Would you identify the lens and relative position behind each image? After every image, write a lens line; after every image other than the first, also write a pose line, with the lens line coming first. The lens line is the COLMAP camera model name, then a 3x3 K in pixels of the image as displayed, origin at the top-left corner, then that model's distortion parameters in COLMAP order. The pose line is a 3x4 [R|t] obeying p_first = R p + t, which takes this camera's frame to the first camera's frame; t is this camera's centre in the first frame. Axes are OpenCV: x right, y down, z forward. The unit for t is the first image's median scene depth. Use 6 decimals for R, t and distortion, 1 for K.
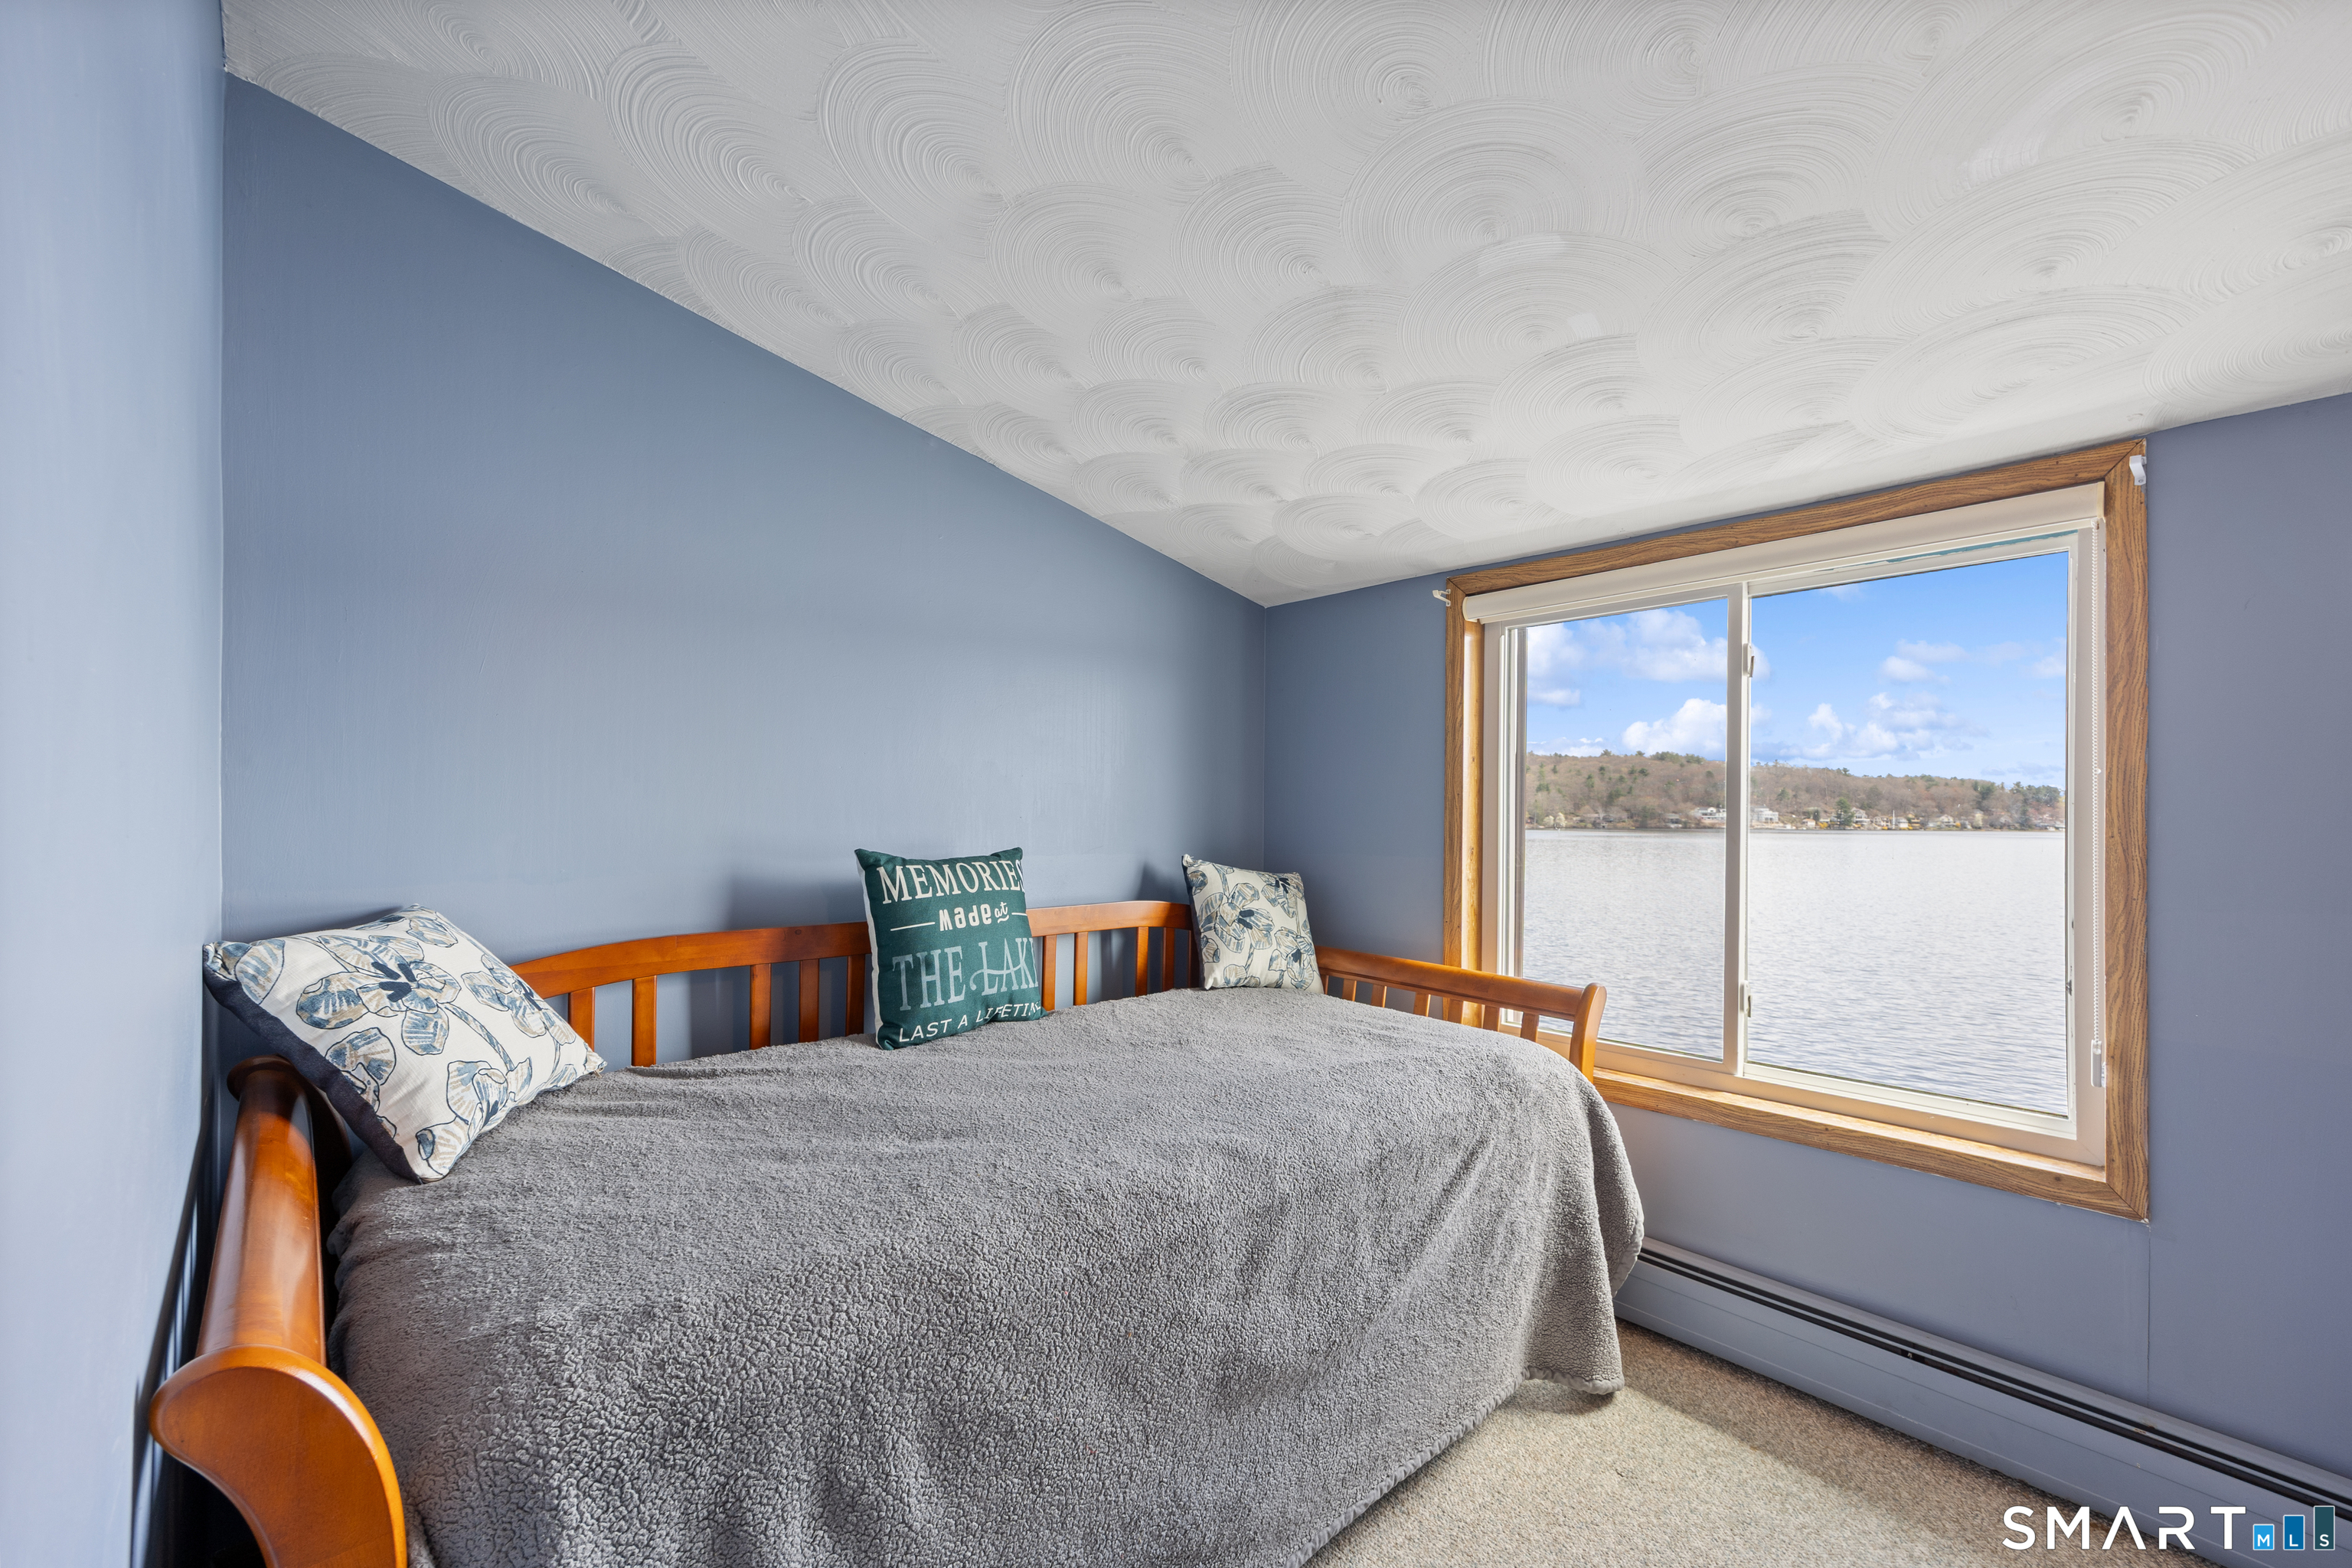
lens RADIAL K [[957.3, 0, 1175.3], [0, 957.3, 779.3], [0, 0, 1]] dist [0.027690, -0.000024]
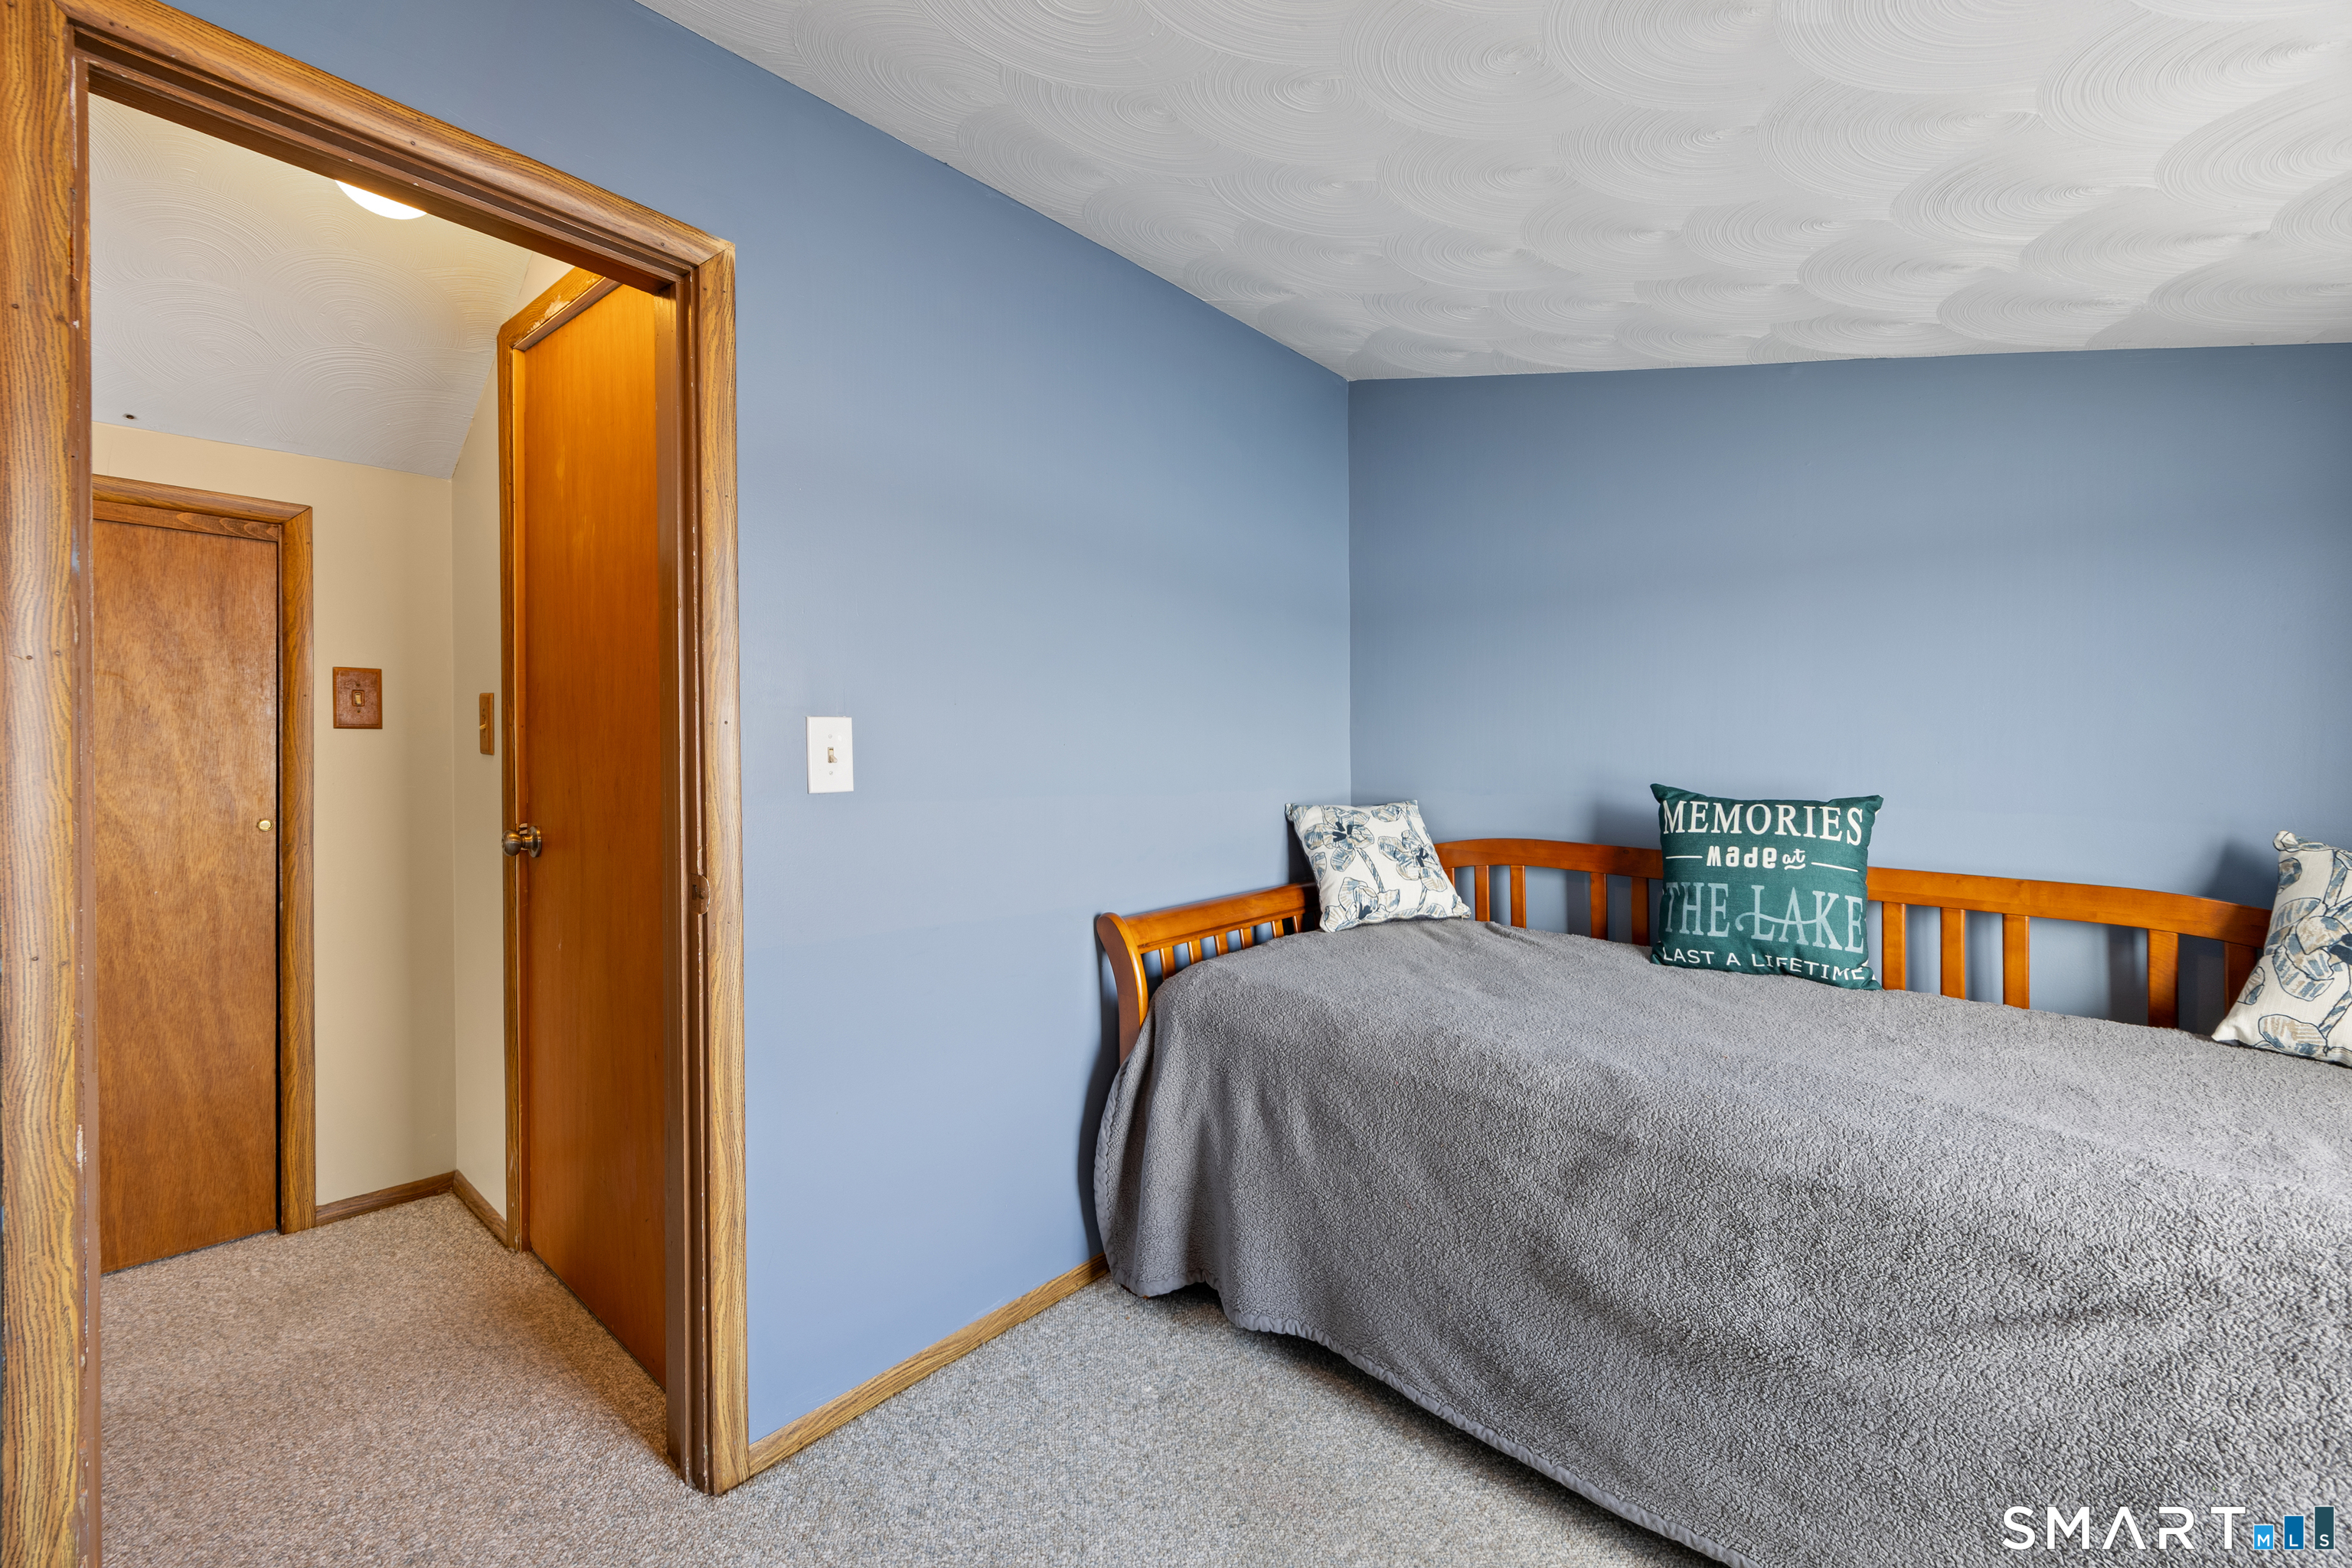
lens RADIAL K [[989.6, 0, 1171.6], [0, 989.6, 725.5], [0, 0, 1]] dist [0.017239, -0.000067]
pose [[0.104455, -0.023934, -0.994242, 0.783907], [0.013007, 0.999658, -0.022698, 0.023605], [0.994445, -0.010561, 0.104731, 0.317025]]
